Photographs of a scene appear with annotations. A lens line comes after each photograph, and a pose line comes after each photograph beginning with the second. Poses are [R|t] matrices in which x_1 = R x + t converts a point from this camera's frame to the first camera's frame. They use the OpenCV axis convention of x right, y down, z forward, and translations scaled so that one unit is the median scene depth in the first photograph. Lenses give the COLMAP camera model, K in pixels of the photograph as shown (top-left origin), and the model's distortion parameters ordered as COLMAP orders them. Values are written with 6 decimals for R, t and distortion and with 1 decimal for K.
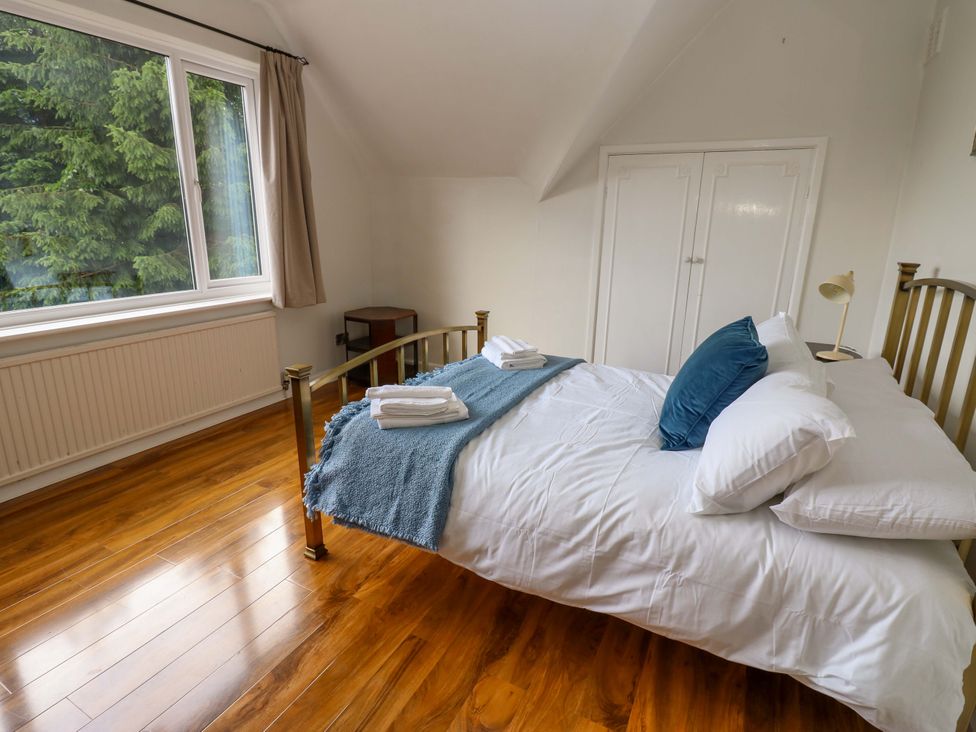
lens RADIAL K [[509.1, 0, 487.4], [0, 509.1, 361.8], [0, 0, 1]] dist [-0.002442, -0.010936]
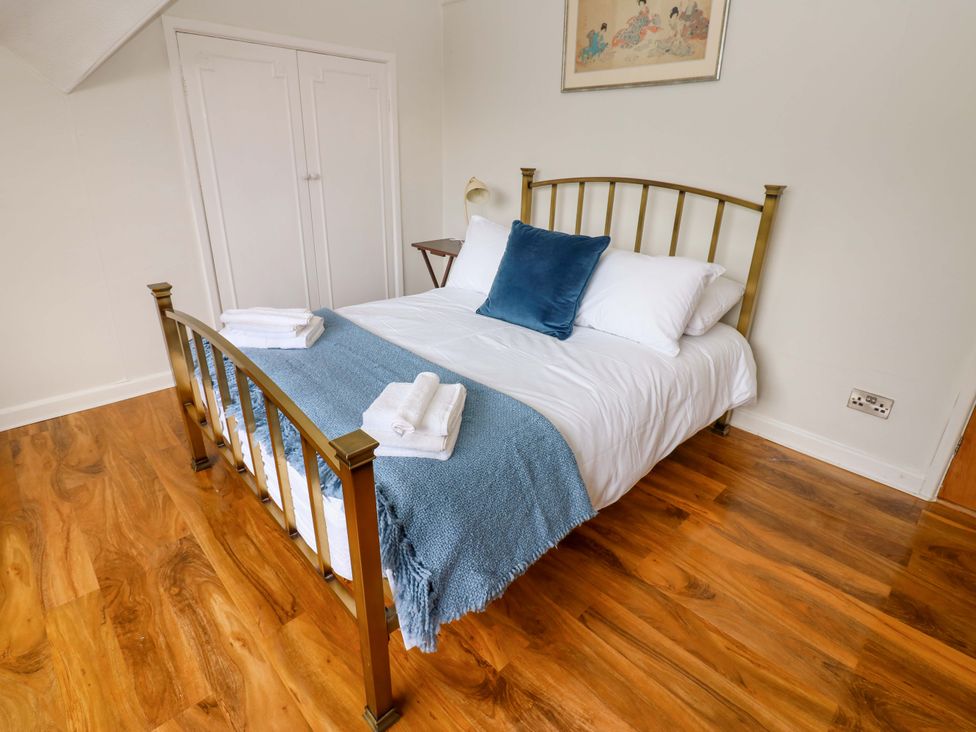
lens RADIAL K [[509.1, 0, 487.9], [0, 509.1, 366.0], [0, 0, 1]] dist [-0.002442, -0.010936]
pose [[0.306008, -0.381283, 0.872343, -0.868974], [0.229063, 0.918868, 0.321266, -0.219199], [-0.924061, 0.101512, 0.368518, 0.814802]]
